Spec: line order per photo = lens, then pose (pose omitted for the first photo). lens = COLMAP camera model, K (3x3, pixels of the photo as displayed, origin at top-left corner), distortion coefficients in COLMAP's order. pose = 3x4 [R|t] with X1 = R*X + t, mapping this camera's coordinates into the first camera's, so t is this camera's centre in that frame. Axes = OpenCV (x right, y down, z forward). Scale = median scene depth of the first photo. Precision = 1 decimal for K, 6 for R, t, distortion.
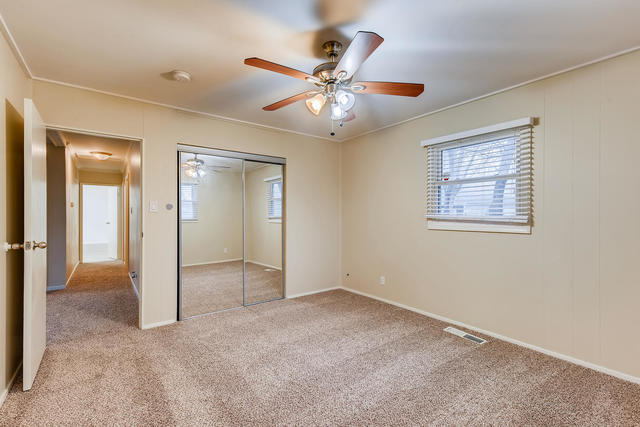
lens RADIAL K [[281.8, 0, 317.7], [0, 281.8, 214.1], [0, 0, 1]] dist [-0.000461, -0.000358]
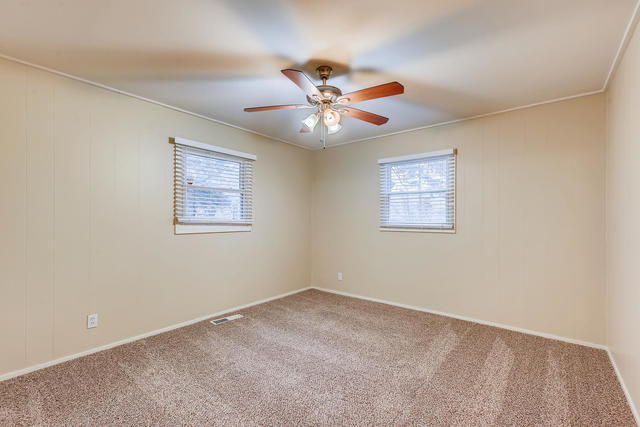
lens RADIAL K [[281.8, 0, 317.7], [0, 281.8, 214.1], [0, 0, 1]] dist [-0.000461, -0.000358]
pose [[-0.262878, 0.002208, 0.964827, -0.734978], [-0.008471, 0.999954, -0.004597, -0.013958], [-0.964792, -0.009382, -0.262847, 0.947318]]
